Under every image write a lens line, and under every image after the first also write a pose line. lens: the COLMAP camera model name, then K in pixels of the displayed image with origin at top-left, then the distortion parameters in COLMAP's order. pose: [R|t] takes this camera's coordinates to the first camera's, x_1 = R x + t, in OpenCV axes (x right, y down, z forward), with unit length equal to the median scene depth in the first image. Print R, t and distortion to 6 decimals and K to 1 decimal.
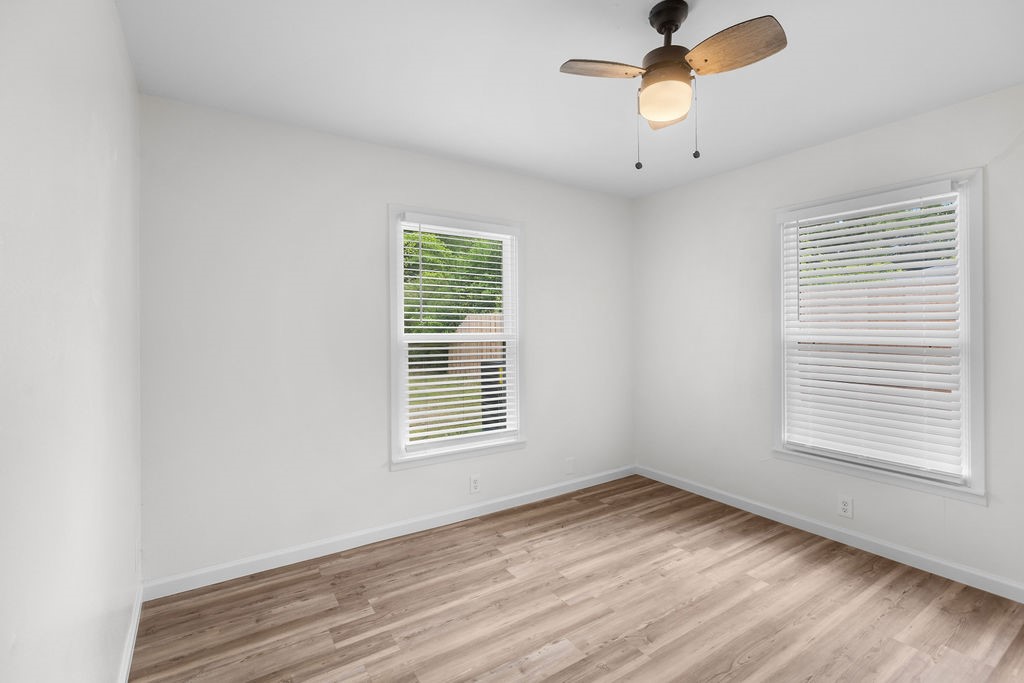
lens RADIAL K [[461.9, 0, 521.0], [0, 461.9, 328.6], [0, 0, 1]] dist [0.005529, -0.003484]
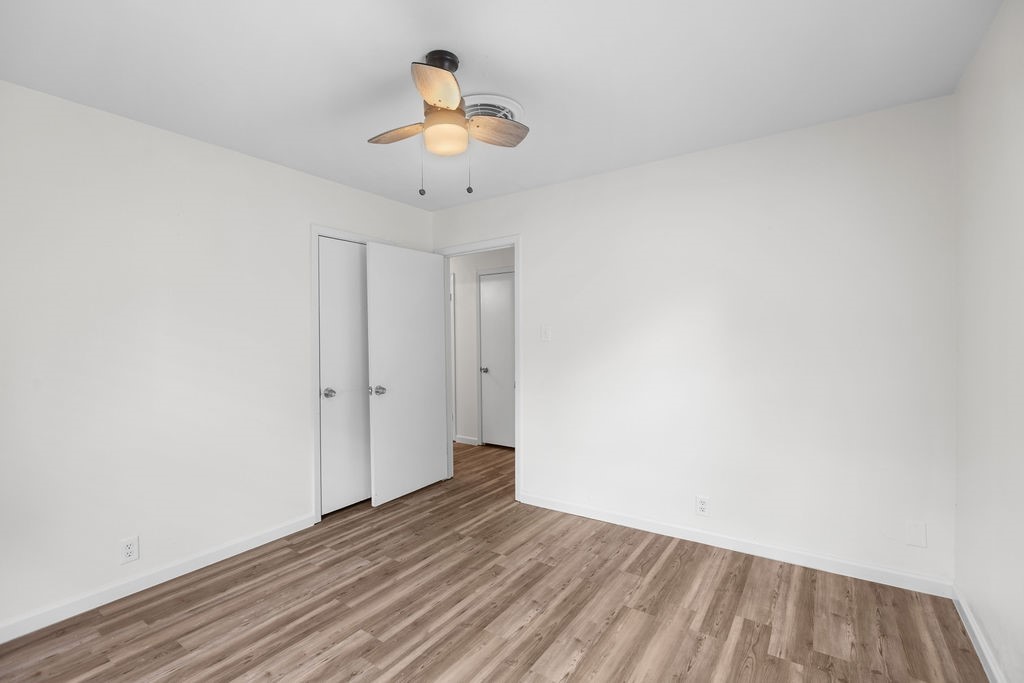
lens RADIAL K [[461.9, 0, 508.4], [0, 461.9, 338.4], [0, 0, 1]] dist [0.005529, -0.003484]
pose [[-0.936824, 0.020060, -0.349224, 0.392796], [0.018395, 0.999798, 0.008084, -0.005727], [0.349316, 0.001149, -0.937004, 1.451570]]
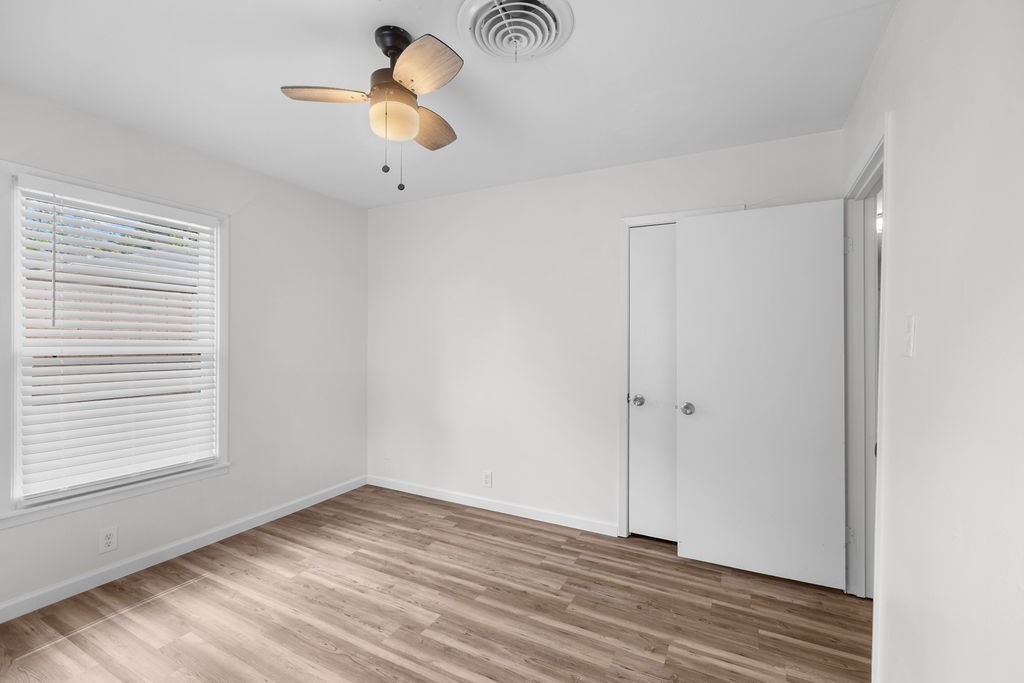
lens RADIAL K [[446.1, 0, 507.4], [0, 446.1, 339.9], [0, 0, 1]] dist [-0.000906, -0.000202]
pose [[-0.458276, 0.001386, 0.888809, -0.473180], [-0.005603, 0.999974, -0.004448, 0.002822], [-0.888792, -0.007018, -0.458257, 0.837716]]
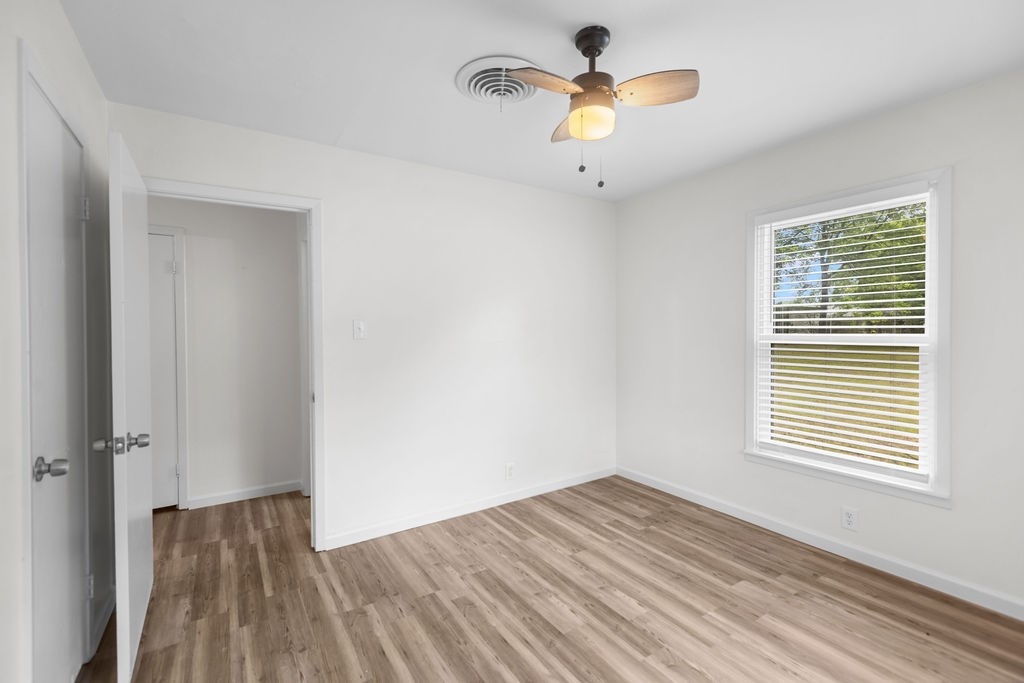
lens RADIAL K [[461.9, 0, 518.6], [0, 461.9, 335.9], [0, 0, 1]] dist [0.005529, -0.003484]
pose [[-0.013396, 0.016164, -0.999780, 0.963291], [0.008597, 0.999834, 0.016050, -0.006979], [0.999873, -0.008380, -0.013533, 0.571306]]
